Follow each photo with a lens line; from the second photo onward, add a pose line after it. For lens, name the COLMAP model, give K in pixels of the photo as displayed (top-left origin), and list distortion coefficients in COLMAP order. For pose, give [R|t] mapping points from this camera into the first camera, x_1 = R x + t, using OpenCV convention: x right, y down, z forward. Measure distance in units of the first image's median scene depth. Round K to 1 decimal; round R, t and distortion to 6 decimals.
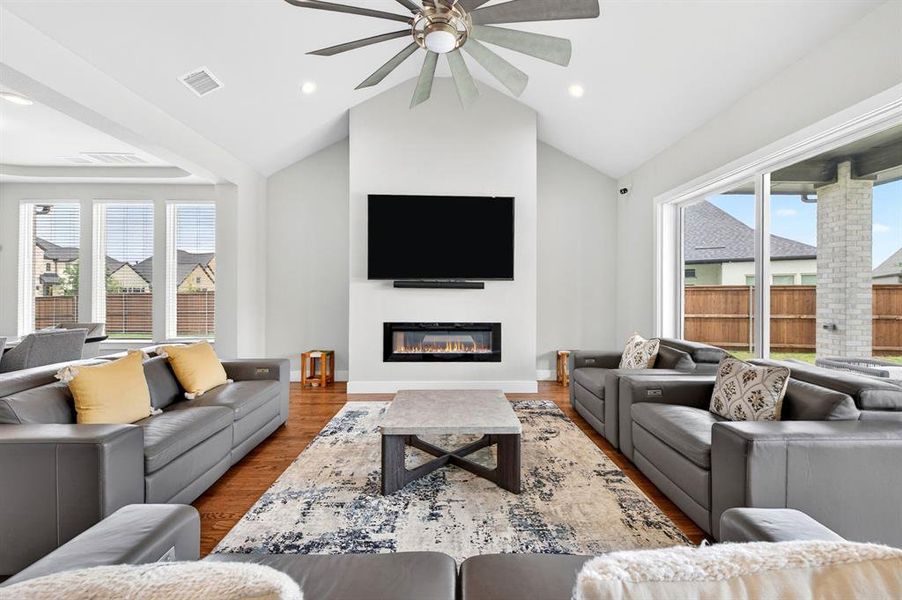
lens RADIAL K [[362.2, 0, 453.6], [0, 362.2, 295.3], [0, 0, 1]] dist [0.001681, 0.000174]
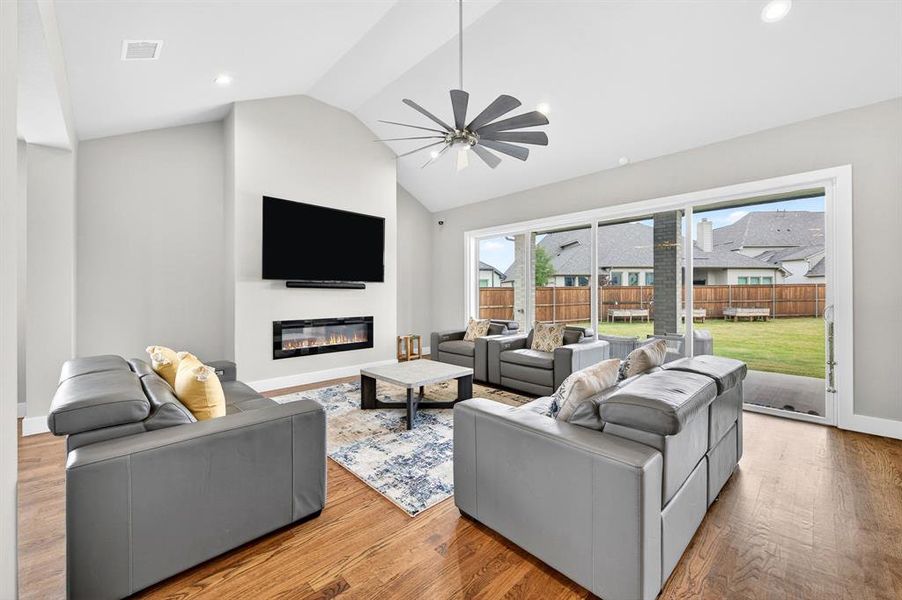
lens RADIAL K [[352.5, 0, 452.2], [0, 352.5, 293.7], [0, 0, 1]] dist [0.000557, 0.000018]
pose [[0.734146, -0.003683, 0.678981, -0.513971], [0.005029, 0.999987, -0.000014, -0.001023], [-0.678973, 0.003425, 0.734156, -0.085572]]
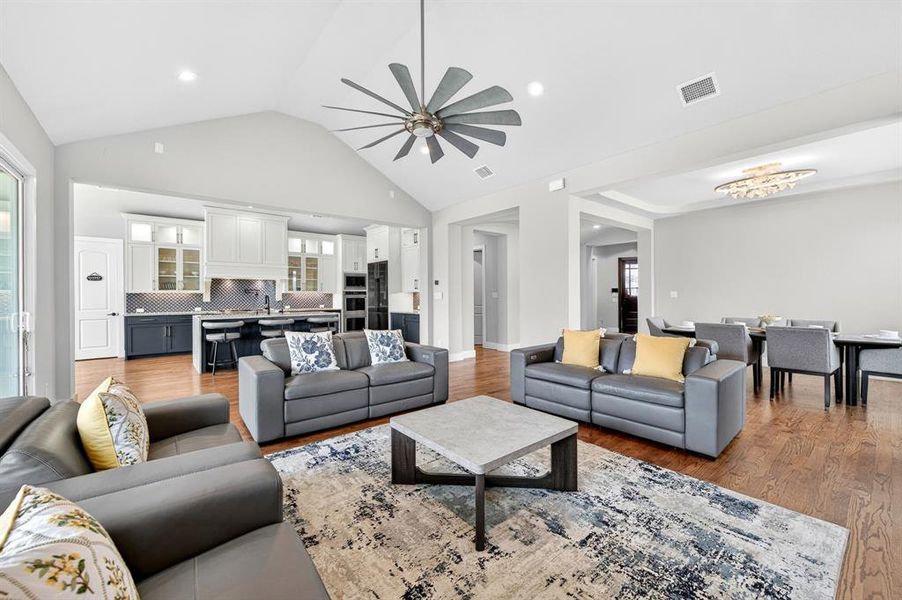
lens RADIAL K [[362.2, 0, 453.6], [0, 362.2, 295.3], [0, 0, 1]] dist [0.001681, 0.000174]
pose [[-0.782814, 0.000763, -0.622255, 0.358047], [0.003643, 0.999988, -0.003357, 0.000678], [0.622245, -0.004895, -0.782808, 0.994113]]
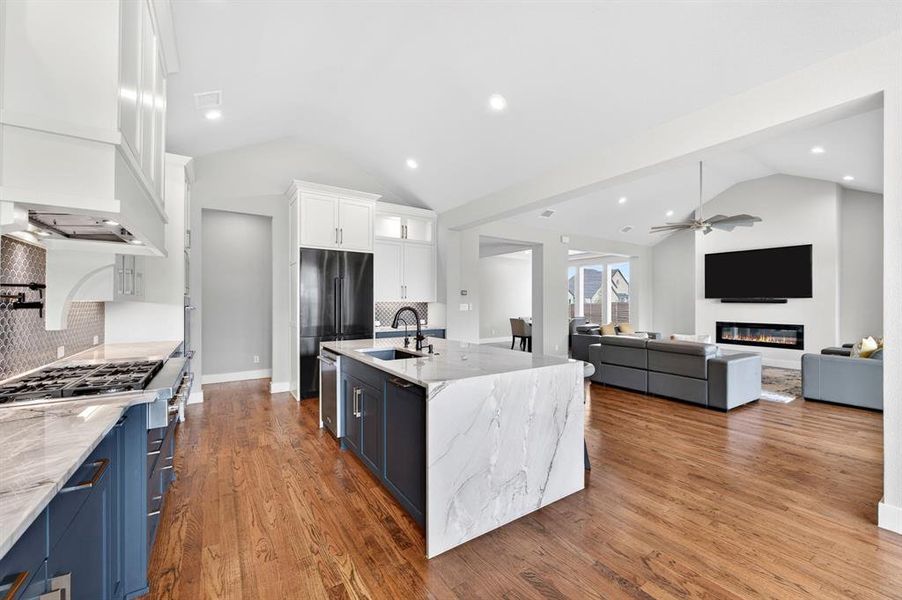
lens RADIAL K [[358.1, 0, 451.0], [0, 358.1, 300.0], [0, 0, 1]] dist [0.000017, 0.000033]
pose [[0.535372, -0.006759, -0.844589, 0.642737], [-0.000946, 0.999963, -0.008602, -0.017678], [0.844616, 0.005404, 0.535346, -1.145982]]
